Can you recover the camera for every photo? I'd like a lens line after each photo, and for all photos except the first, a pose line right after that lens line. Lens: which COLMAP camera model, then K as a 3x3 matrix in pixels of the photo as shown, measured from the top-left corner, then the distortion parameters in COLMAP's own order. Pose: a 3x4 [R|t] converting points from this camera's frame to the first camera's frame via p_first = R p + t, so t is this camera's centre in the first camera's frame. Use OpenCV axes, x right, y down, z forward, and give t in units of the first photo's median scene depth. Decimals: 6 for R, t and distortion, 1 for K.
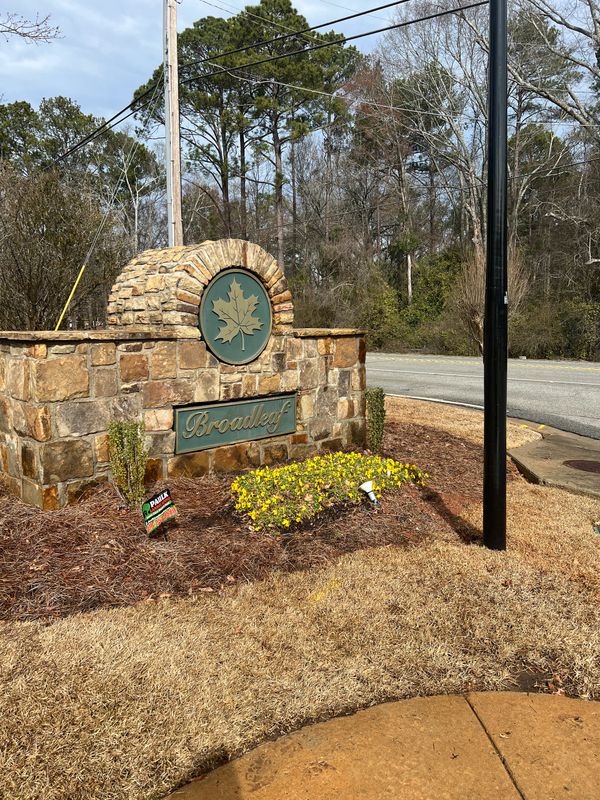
lens RADIAL K [[602.1, 0, 301.0], [0, 602.1, 386.7], [0, 0, 1]] dist [0.051797, -0.064195]
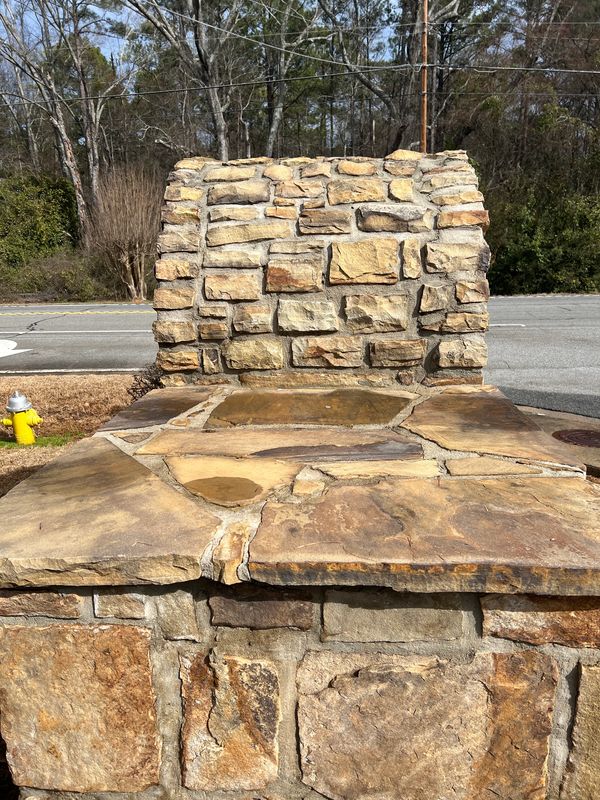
lens RADIAL K [[580.8, 0, 300.5], [0, 580.8, 415.9], [0, 0, 1]] dist [0.046809, -0.069046]
pose [[0.746972, -0.201192, 0.633683, -0.509252], [0.093115, 0.975378, 0.199916, -0.148774], [-0.658302, -0.090326, 0.747315, 0.727854]]
